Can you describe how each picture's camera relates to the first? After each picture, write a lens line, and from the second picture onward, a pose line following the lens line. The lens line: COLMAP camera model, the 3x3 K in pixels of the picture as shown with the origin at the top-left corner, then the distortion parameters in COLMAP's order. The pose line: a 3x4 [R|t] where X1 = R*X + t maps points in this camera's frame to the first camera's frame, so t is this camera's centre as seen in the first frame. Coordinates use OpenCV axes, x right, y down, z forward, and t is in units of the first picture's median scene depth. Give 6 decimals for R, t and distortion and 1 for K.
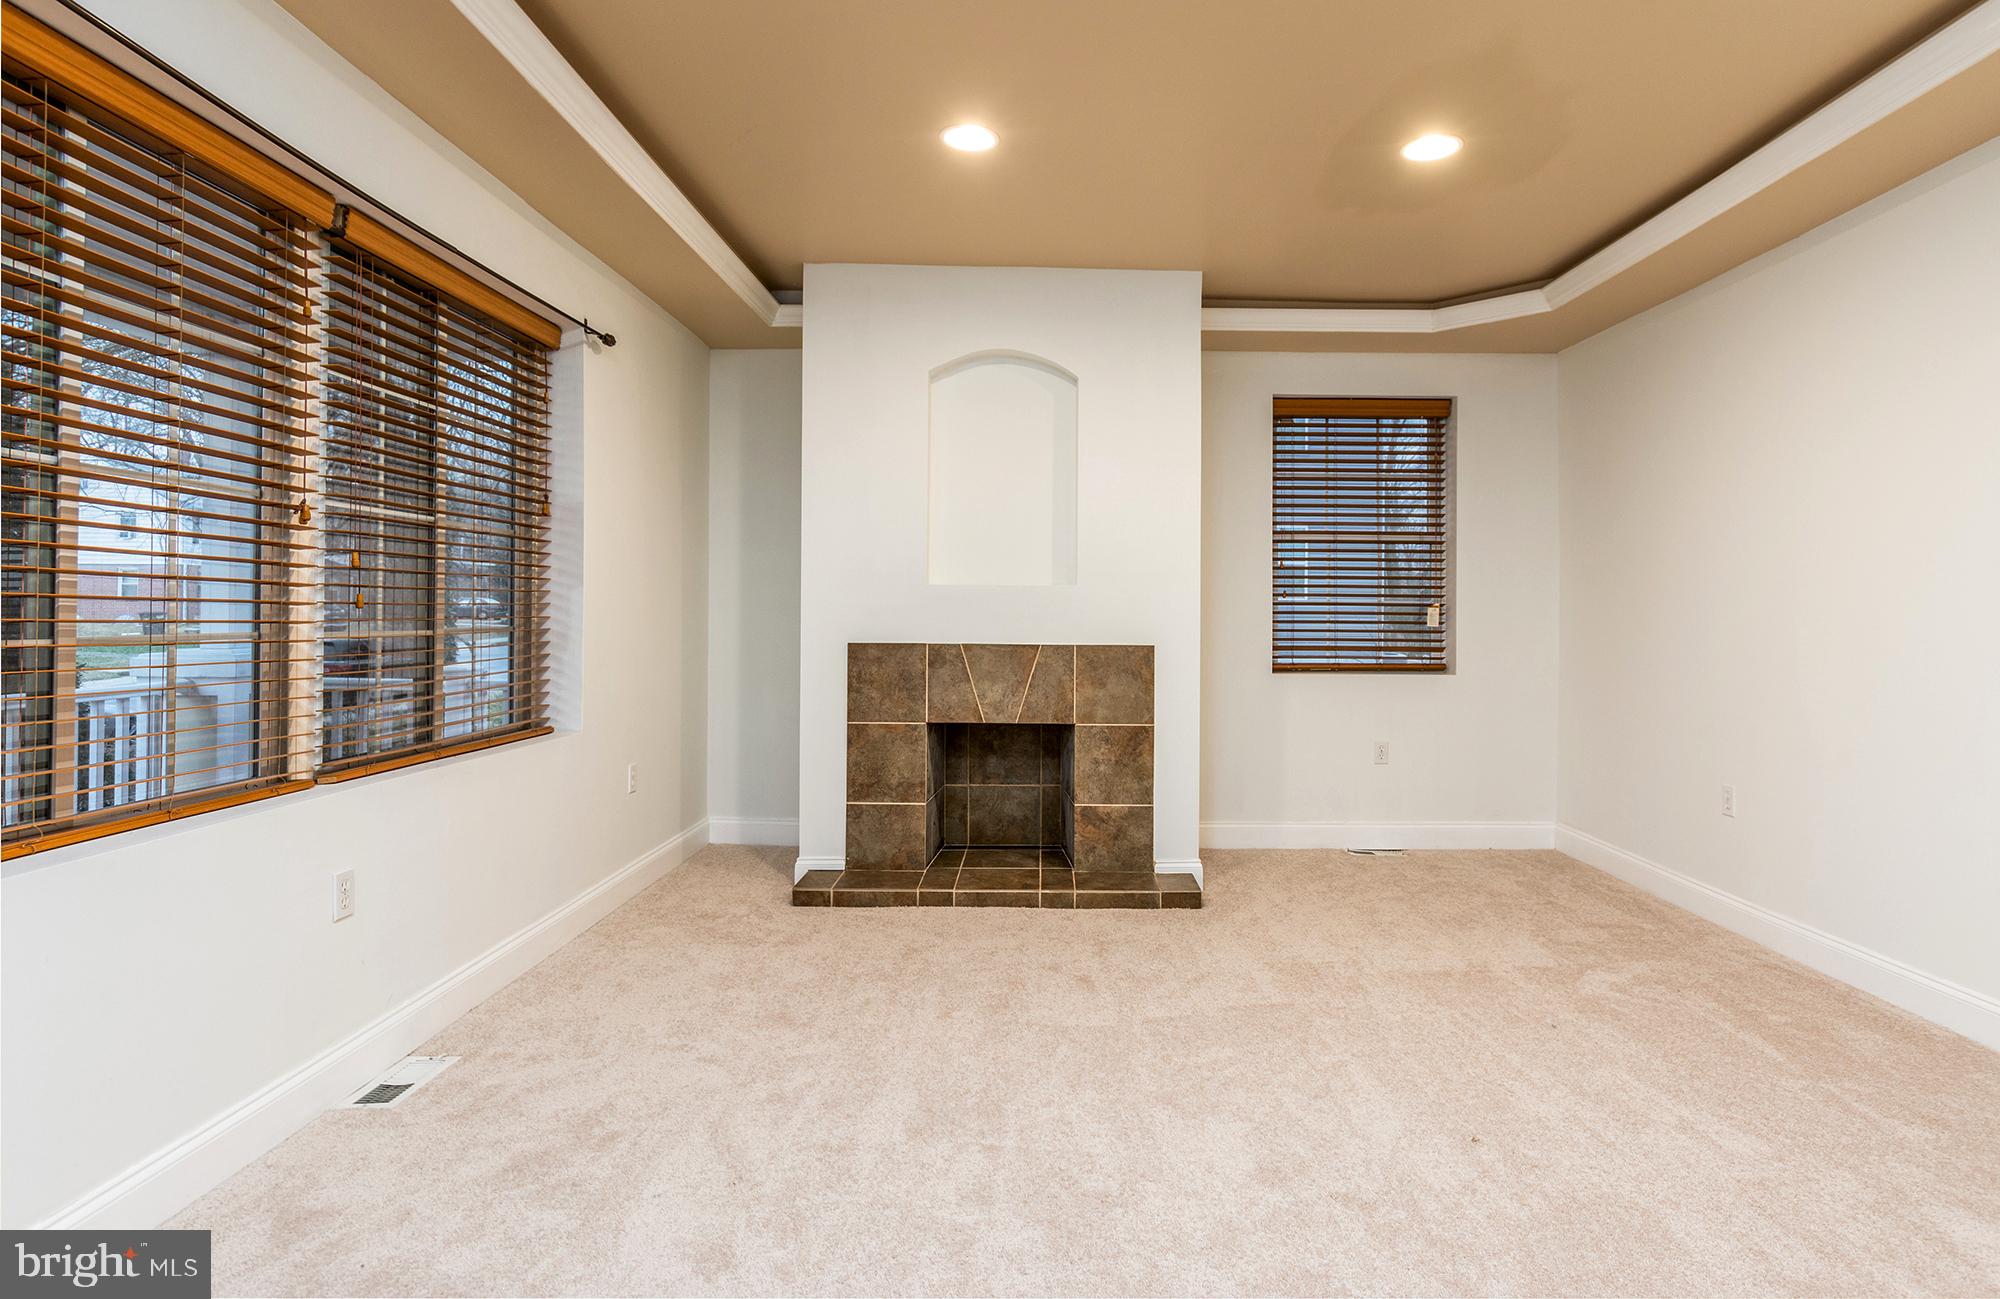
lens RADIAL K [[1084.3, 0, 1040.2], [0, 1084.3, 583.0], [0, 0, 1]] dist [0.001571, -0.000065]
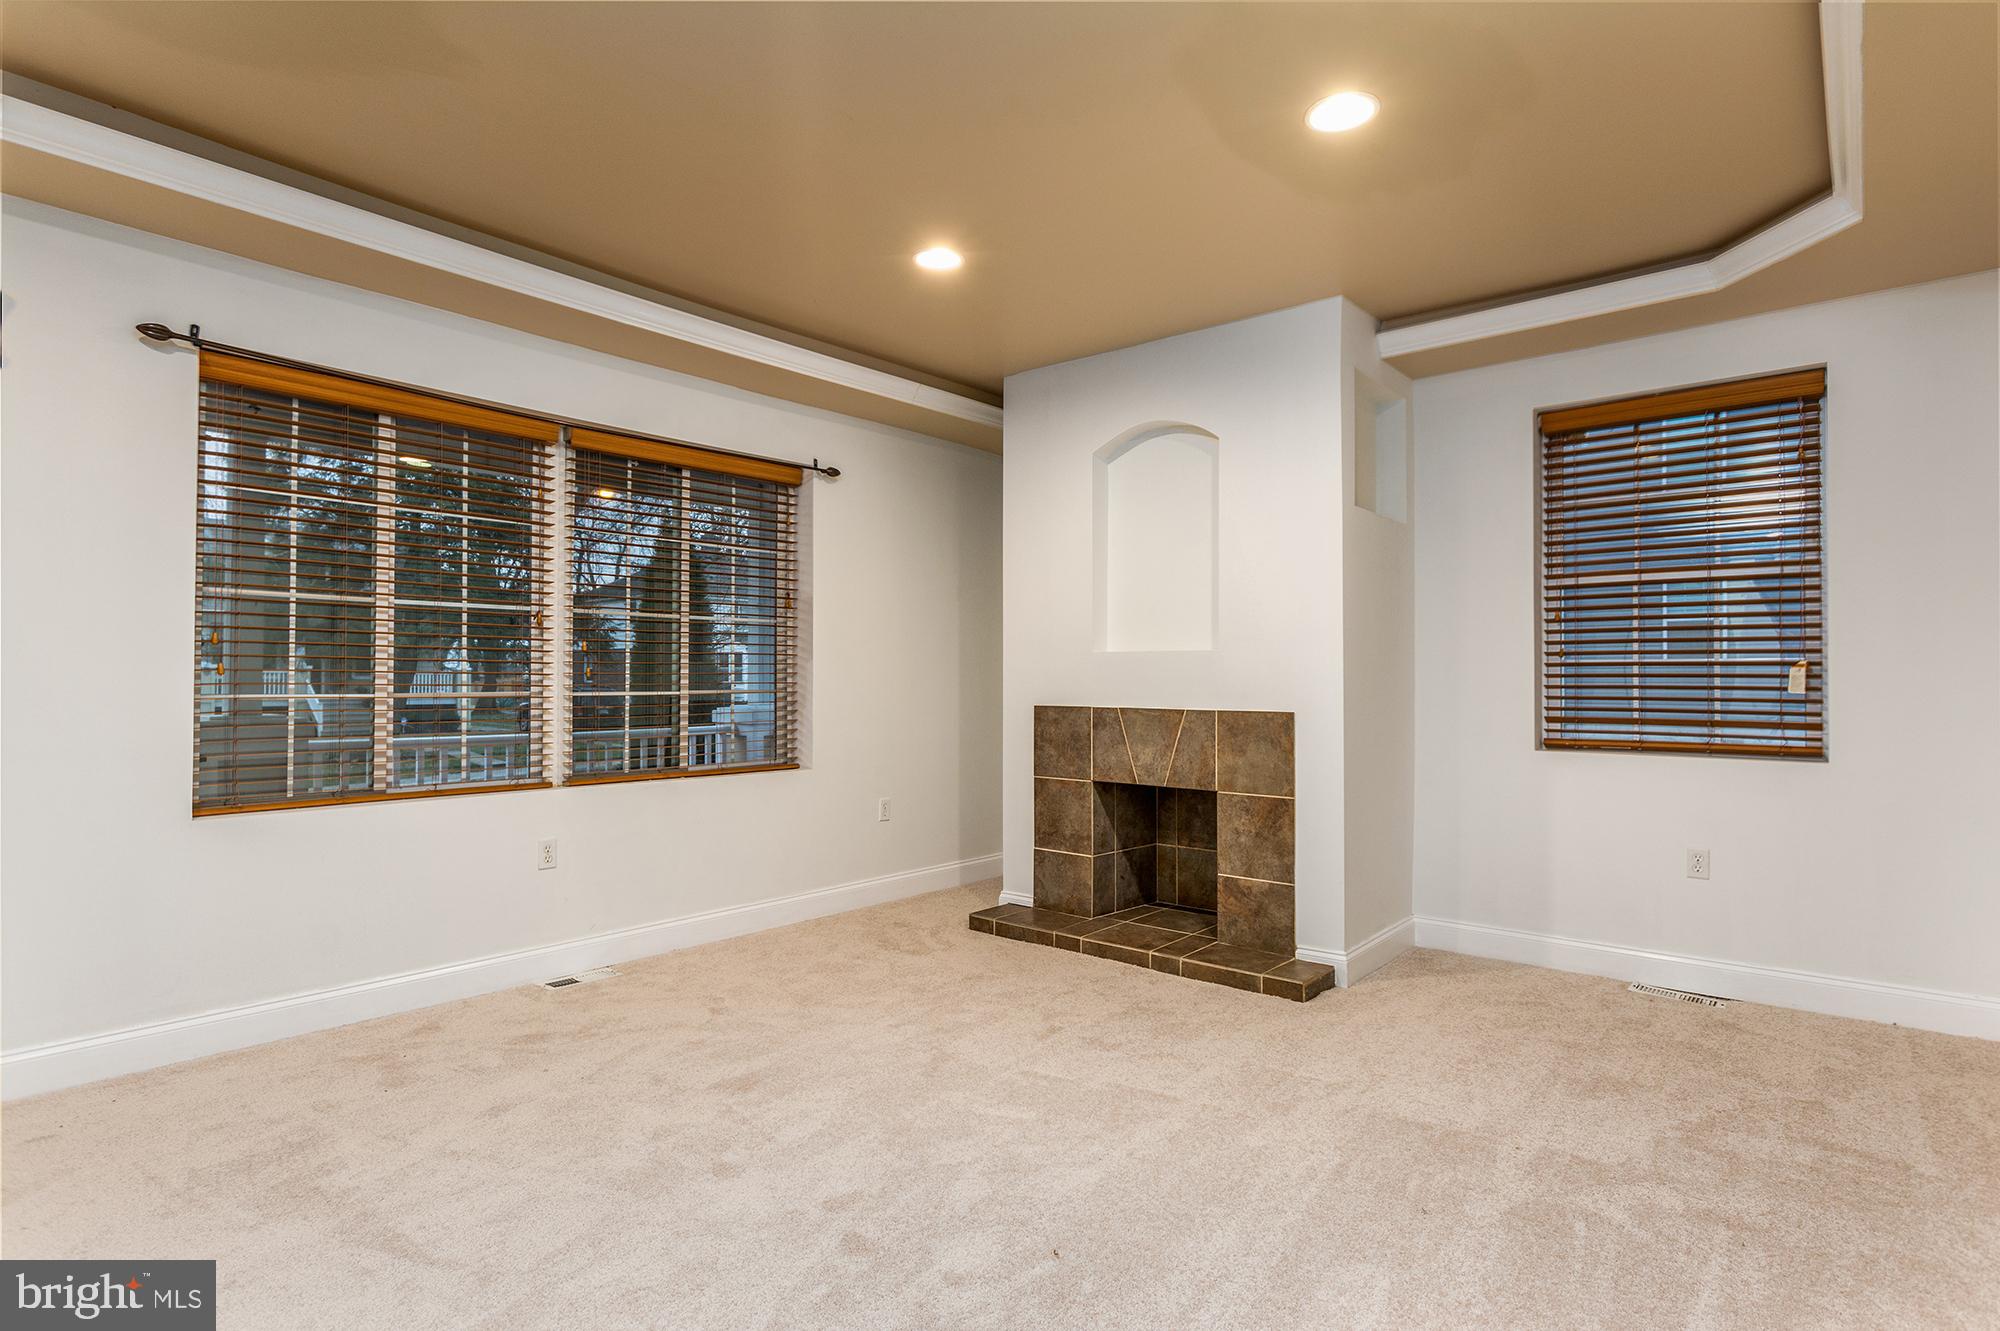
lens RADIAL K [[1021.0, 0, 955.1], [0, 1021.0, 644.6], [0, 0, 1]] dist [0.002433, 0.001003]
pose [[0.741066, -0.028256, -0.670838, 0.478265], [0.022513, 0.999598, -0.017234, 0.008462], [0.671055, -0.002331, 0.741404, 0.159919]]
